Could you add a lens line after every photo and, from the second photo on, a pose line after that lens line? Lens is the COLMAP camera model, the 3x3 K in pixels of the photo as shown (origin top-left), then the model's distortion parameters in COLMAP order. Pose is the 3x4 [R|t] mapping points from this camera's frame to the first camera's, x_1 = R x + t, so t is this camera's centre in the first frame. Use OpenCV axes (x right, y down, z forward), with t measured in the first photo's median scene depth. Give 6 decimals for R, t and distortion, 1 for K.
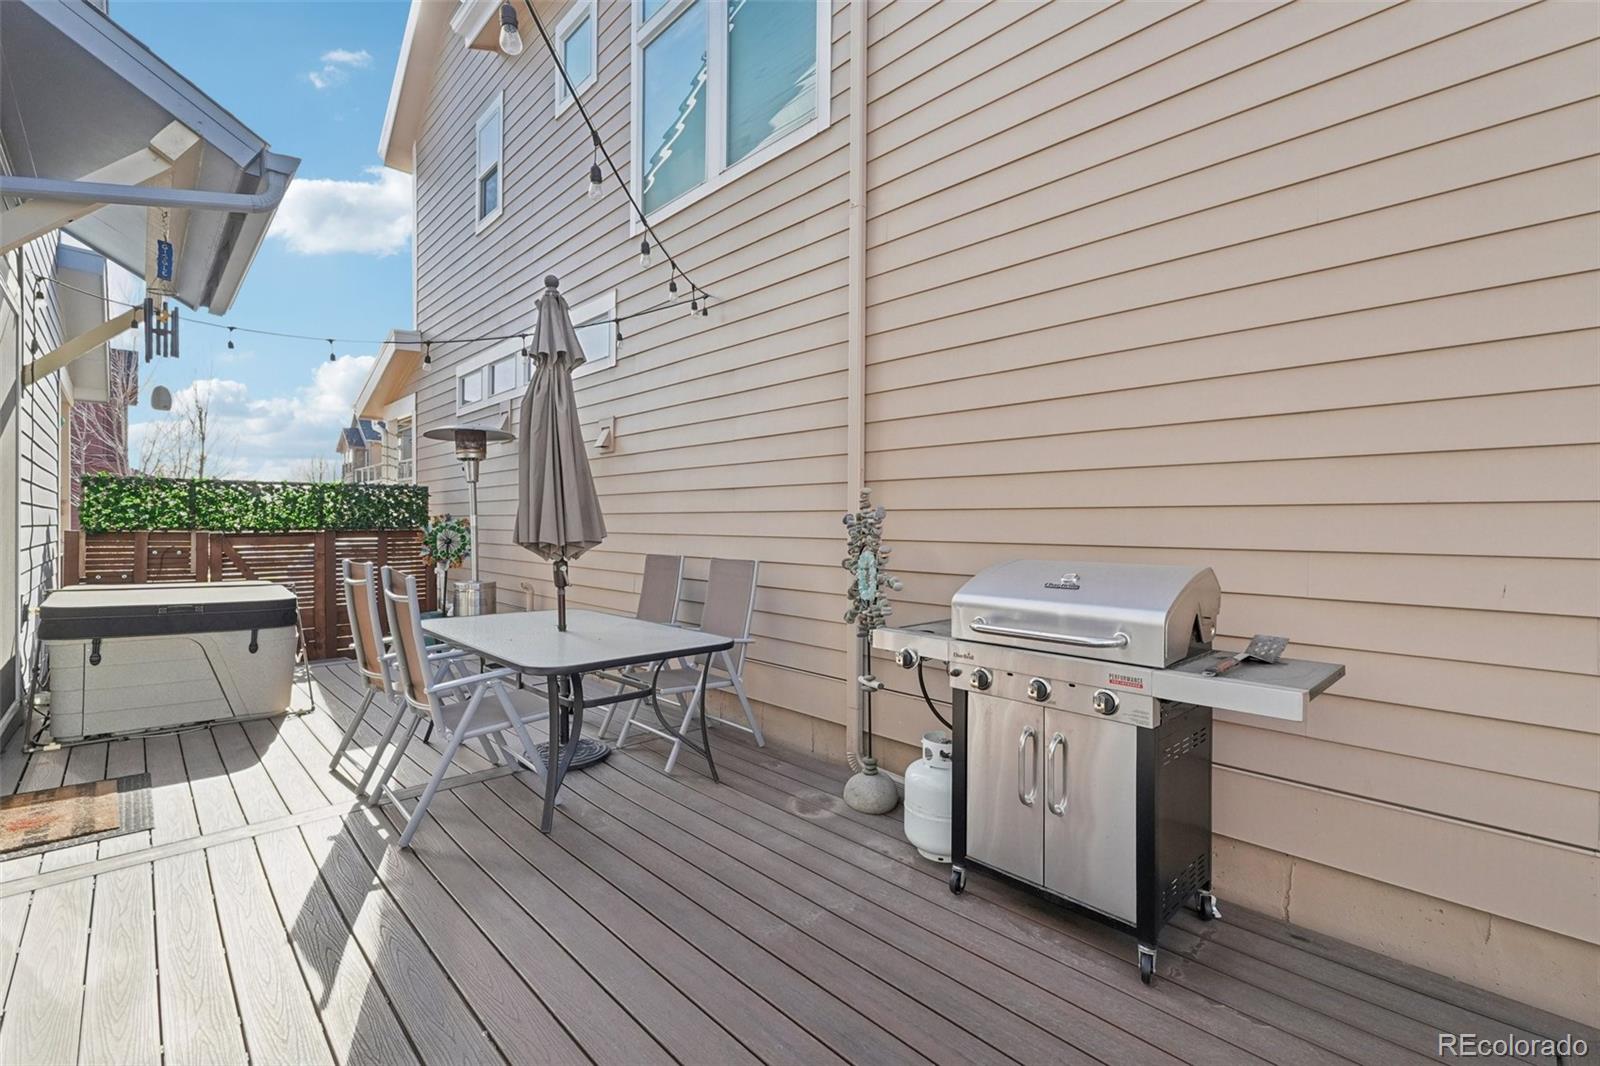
lens RADIAL K [[694.8, 0, 805.1], [0, 694.8, 532.3], [0, 0, 1]] dist [-0.004113, 0.001184]
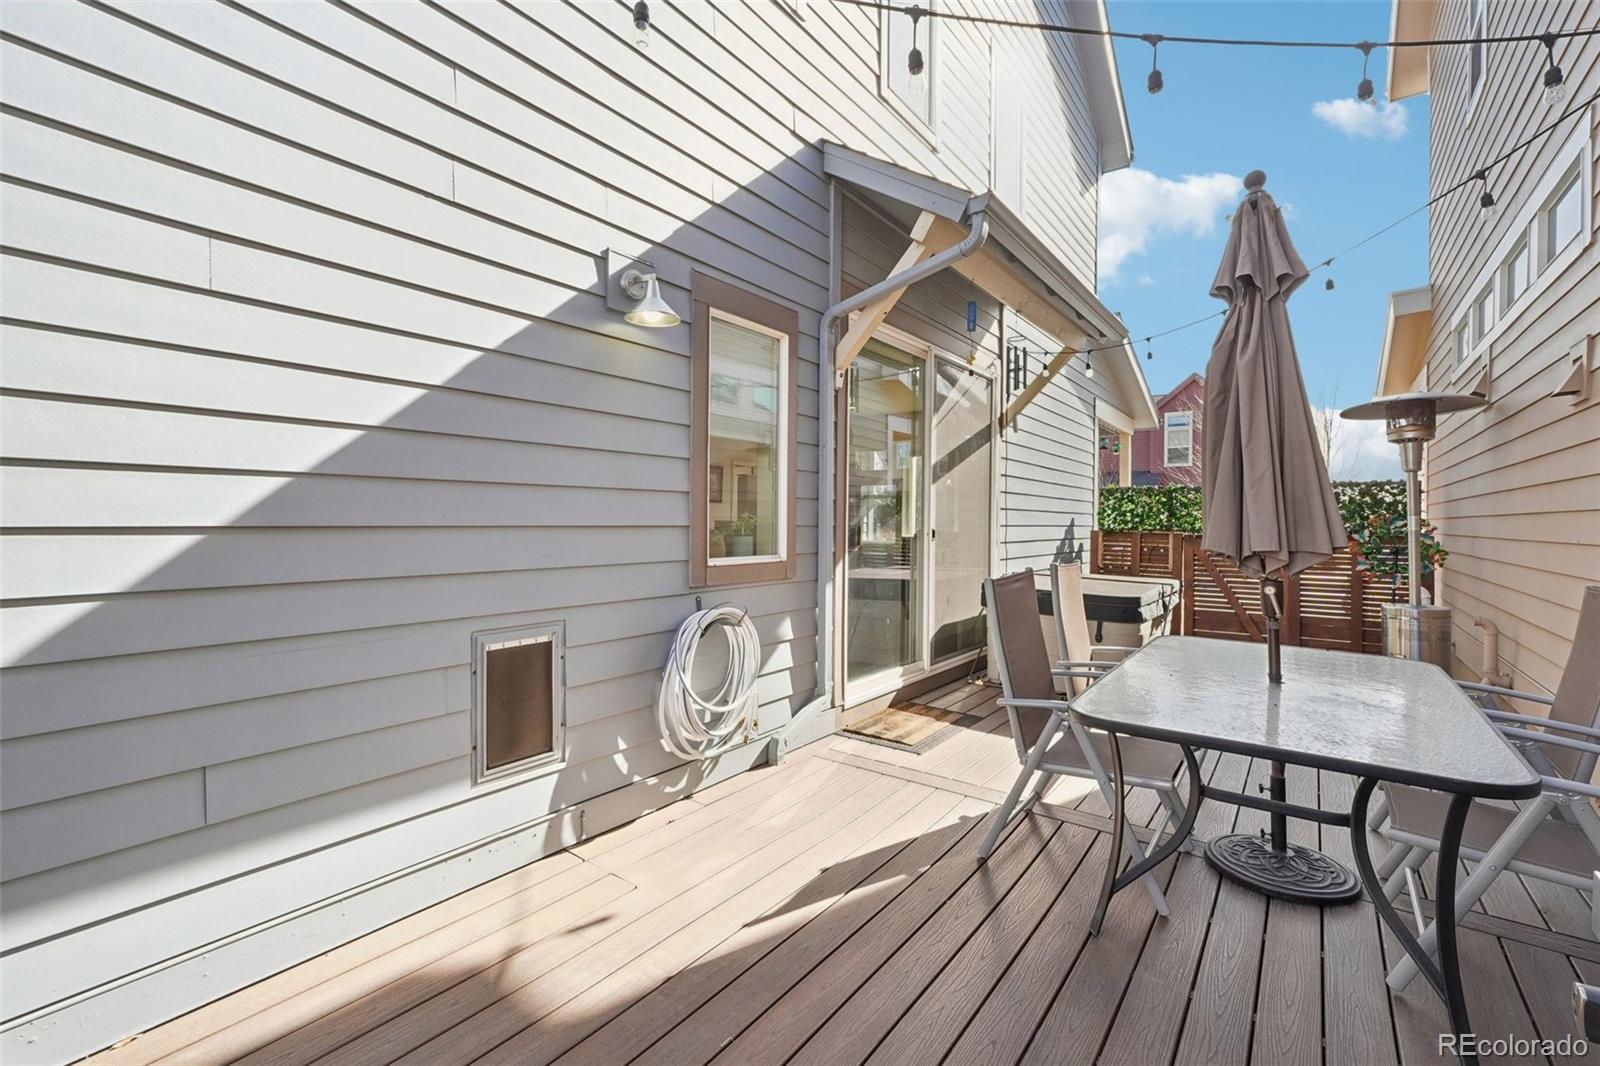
lens RADIAL K [[694.8, 0, 802.9], [0, 694.8, 522.4], [0, 0, 1]] dist [-0.004113, 0.001184]
pose [[0.162337, 0.001865, -0.986734, 0.138880], [-0.022560, 0.999744, -0.001822, -0.002375], [0.986477, 0.022557, 0.162337, 0.238863]]
